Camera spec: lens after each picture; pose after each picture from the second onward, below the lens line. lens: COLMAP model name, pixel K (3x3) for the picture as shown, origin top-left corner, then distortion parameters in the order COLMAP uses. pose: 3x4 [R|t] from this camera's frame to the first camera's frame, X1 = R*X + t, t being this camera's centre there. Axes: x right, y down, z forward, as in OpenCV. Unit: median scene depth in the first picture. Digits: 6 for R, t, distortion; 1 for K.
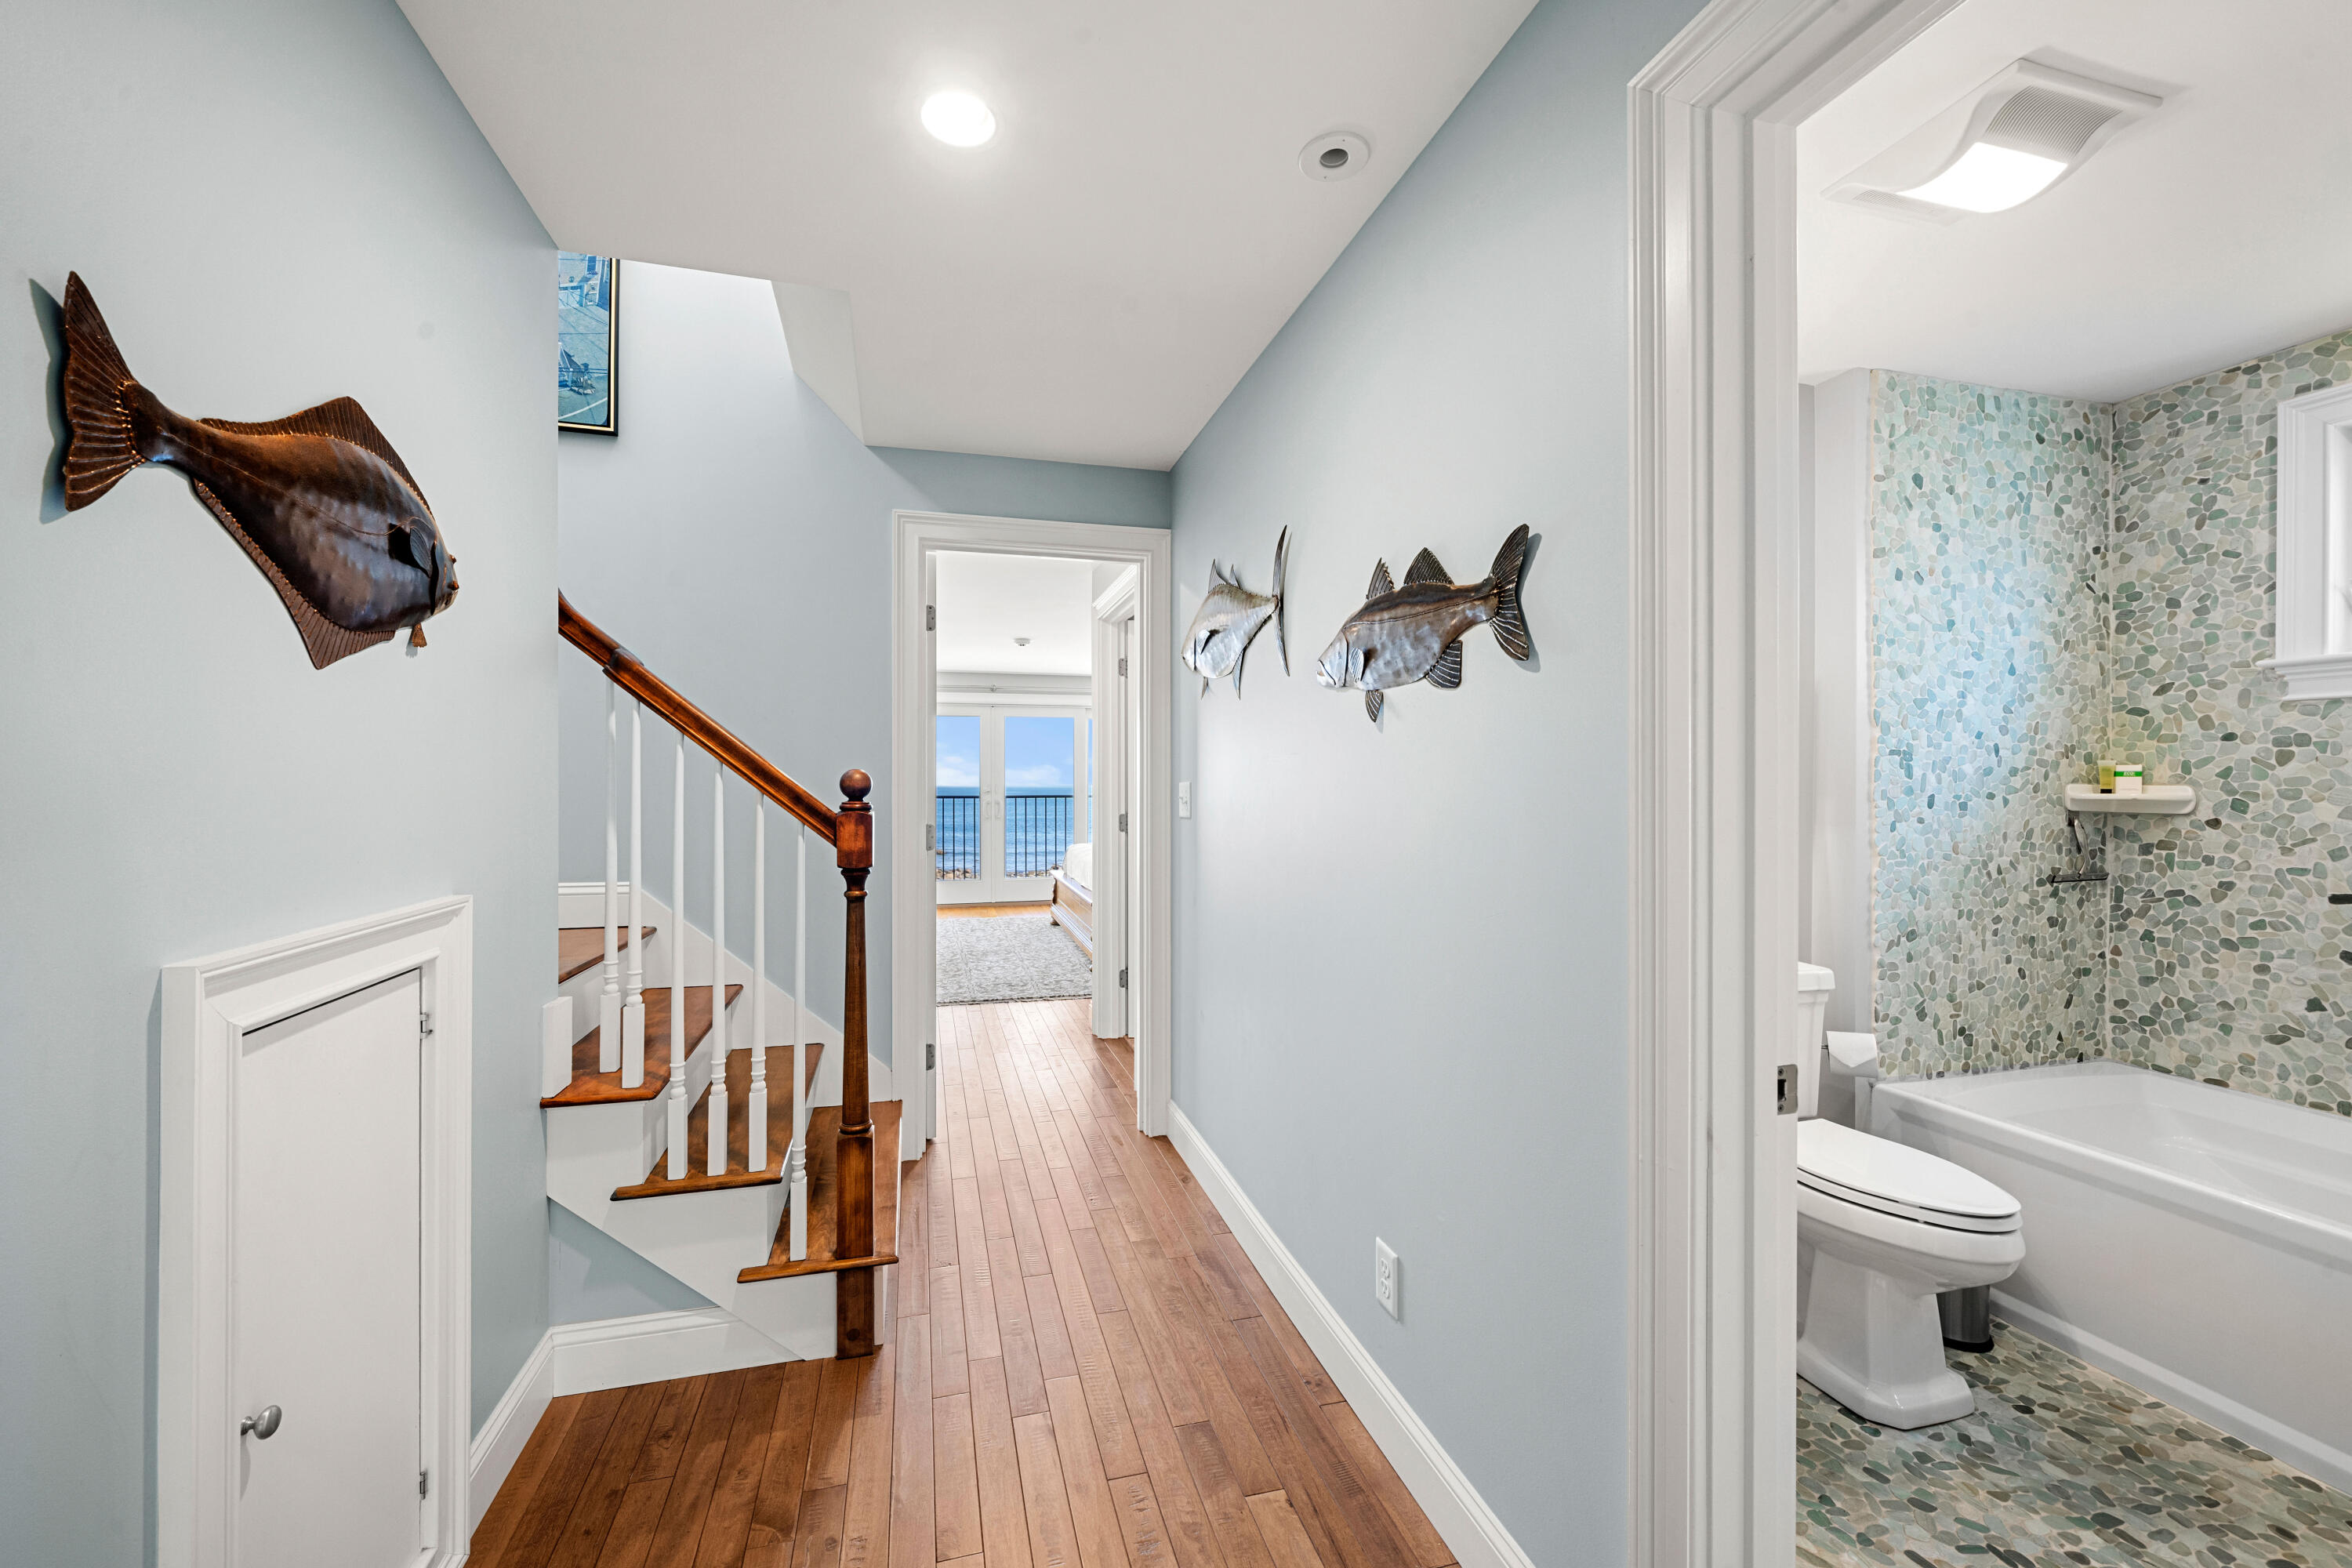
lens RADIAL K [[895.8, 0, 1161.6], [0, 895.8, 789.5], [0, 0, 1]] dist [-0.002615, 0.000463]
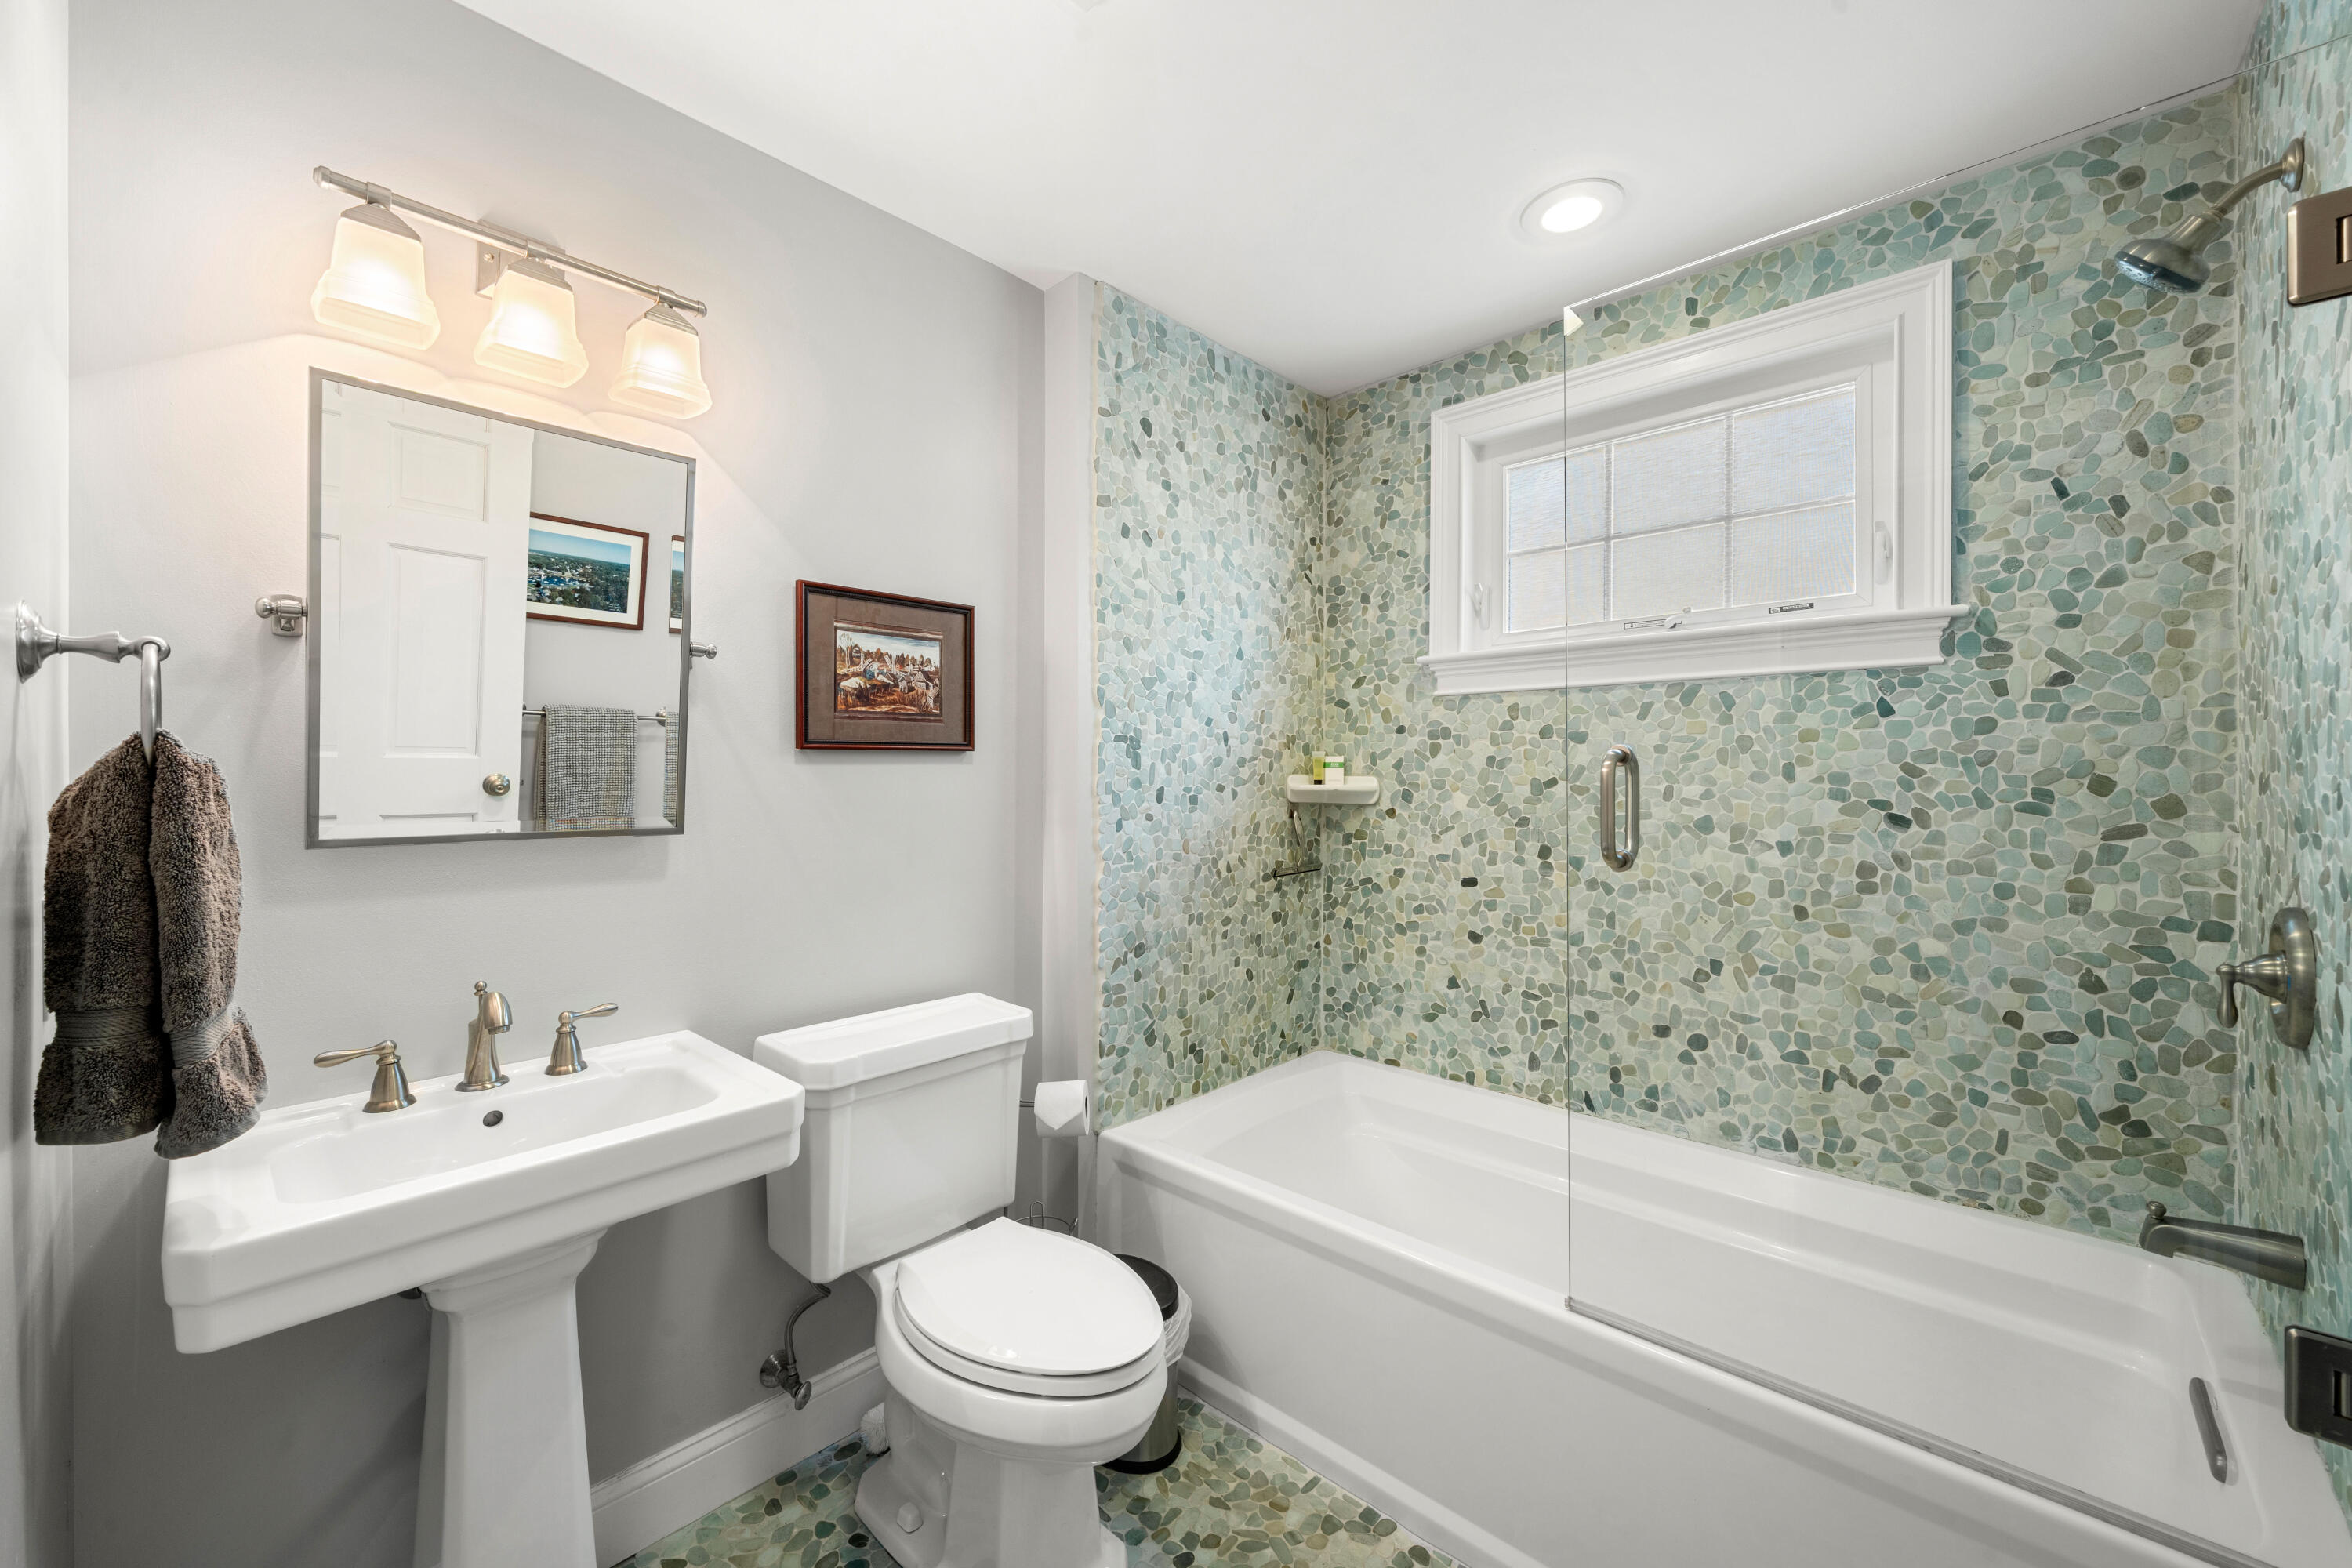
lens RADIAL K [[905.7, 0, 1140.3], [0, 905.7, 790.3], [0, 0, 1]] dist [0.001680, 0.000213]
pose [[0.859383, -0.009972, 0.511235, 0.379427], [0.004618, 0.999920, 0.011741, -0.001786], [-0.511312, -0.007729, 0.859361, 0.238291]]
